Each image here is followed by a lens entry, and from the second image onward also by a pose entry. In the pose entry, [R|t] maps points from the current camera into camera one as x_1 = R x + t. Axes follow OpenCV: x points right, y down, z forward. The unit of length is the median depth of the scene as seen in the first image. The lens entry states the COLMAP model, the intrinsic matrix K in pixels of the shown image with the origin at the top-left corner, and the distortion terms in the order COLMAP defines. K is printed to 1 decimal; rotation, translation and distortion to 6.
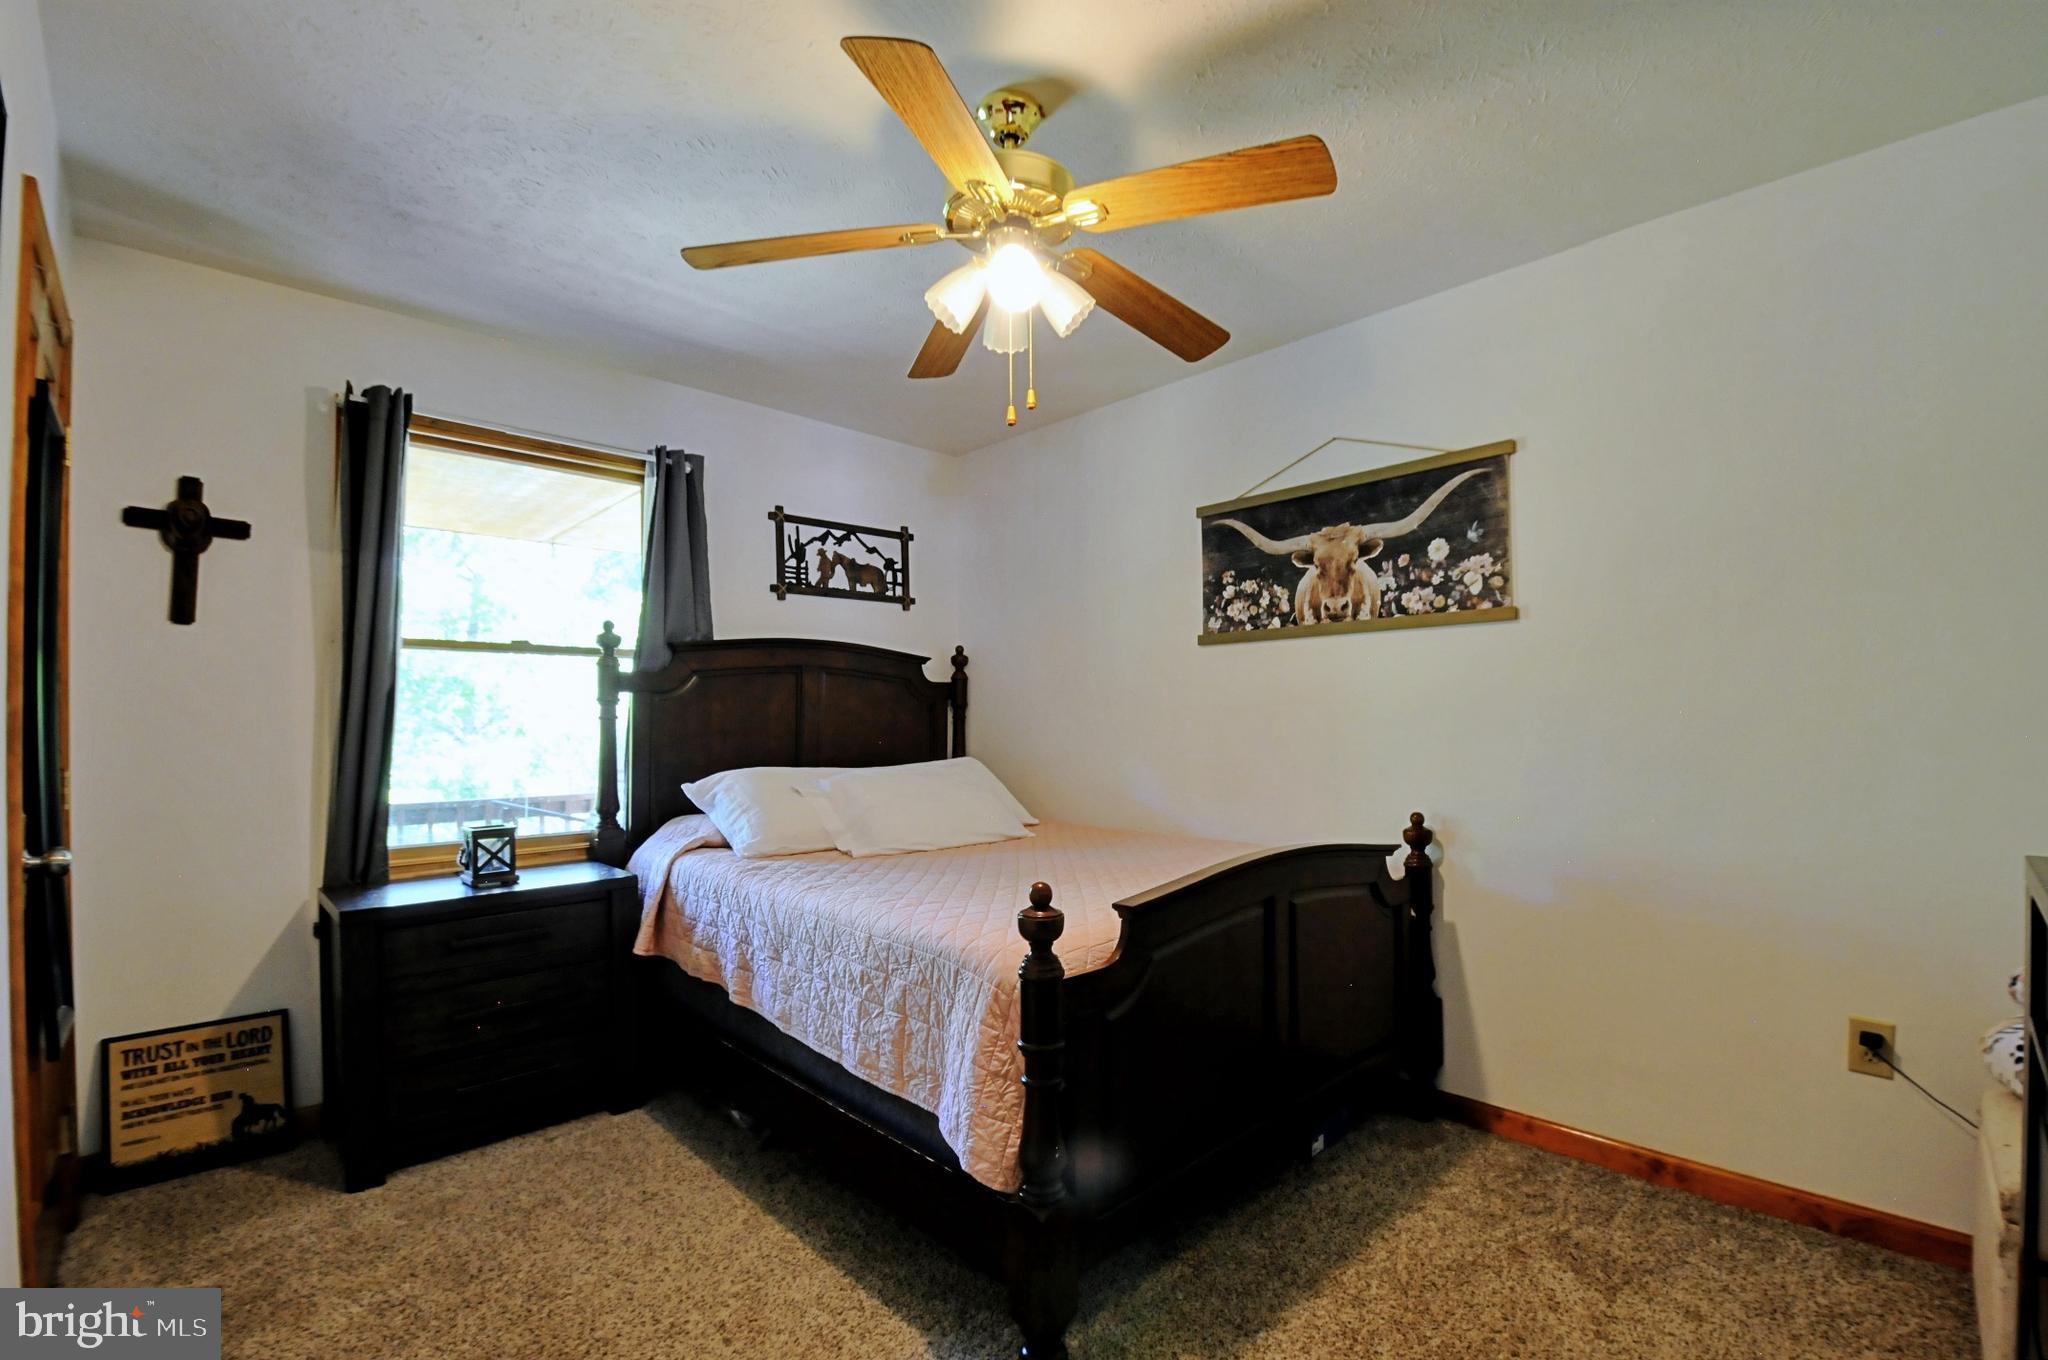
lens RADIAL K [[899.5, 0, 1023.6], [0, 899.5, 690.7], [0, 0, 1]] dist [-0.015396, -0.000314]
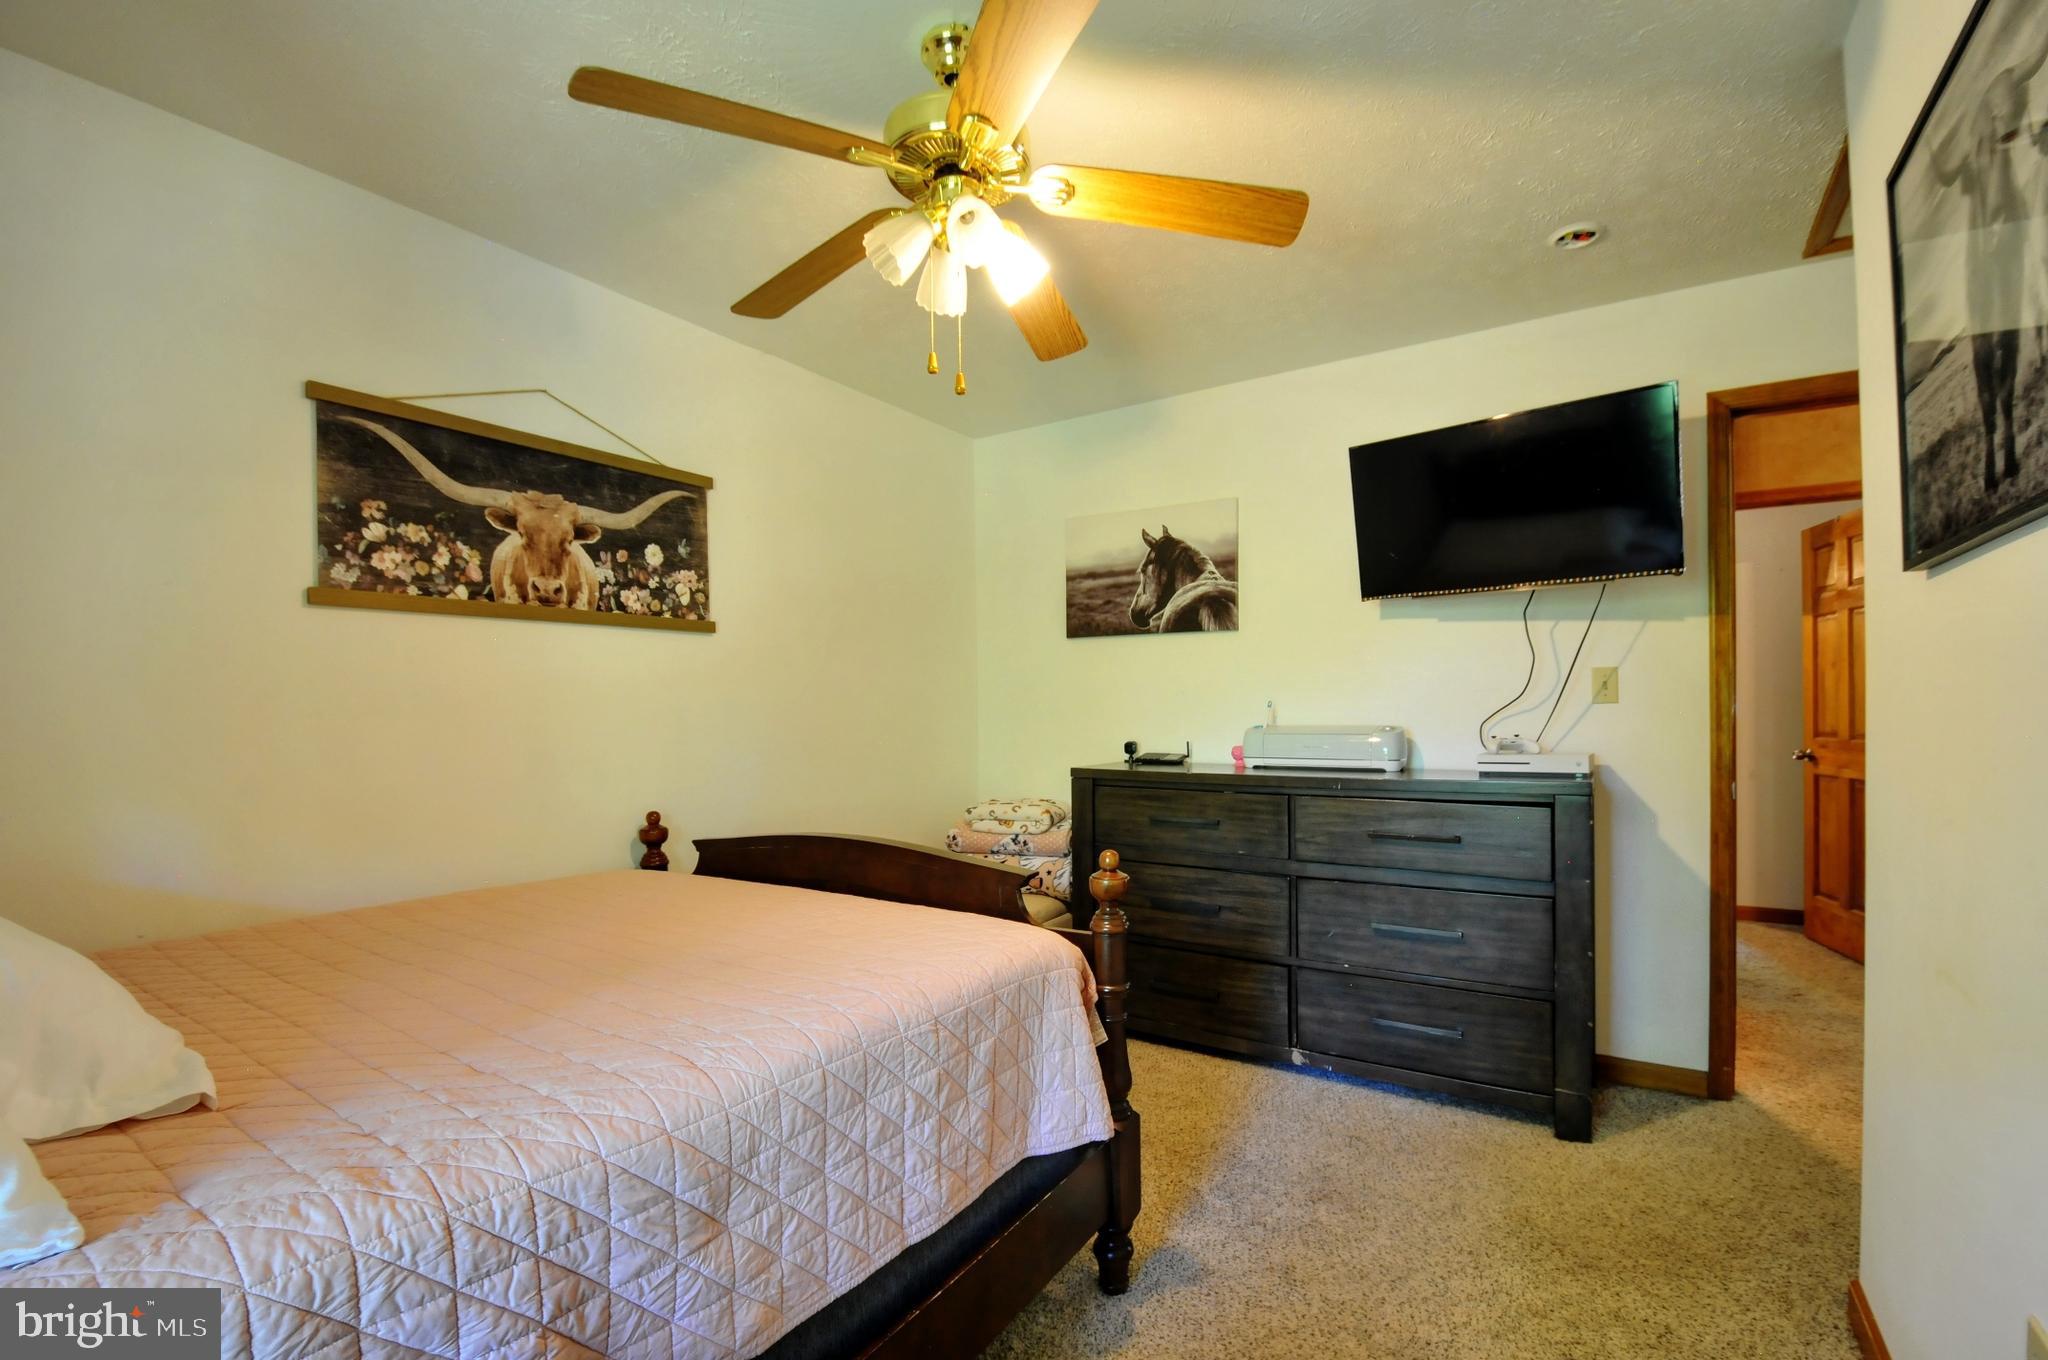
lens RADIAL K [[899.5, 0, 1040.9], [0, 899.5, 722.7], [0, 0, 1]] dist [-0.015396, -0.000314]
pose [[-0.250223, -0.002225, 0.968186, -0.615756], [-0.017265, 0.999849, -0.002164, 0.028972], [-0.968034, -0.017258, -0.250224, 0.779272]]
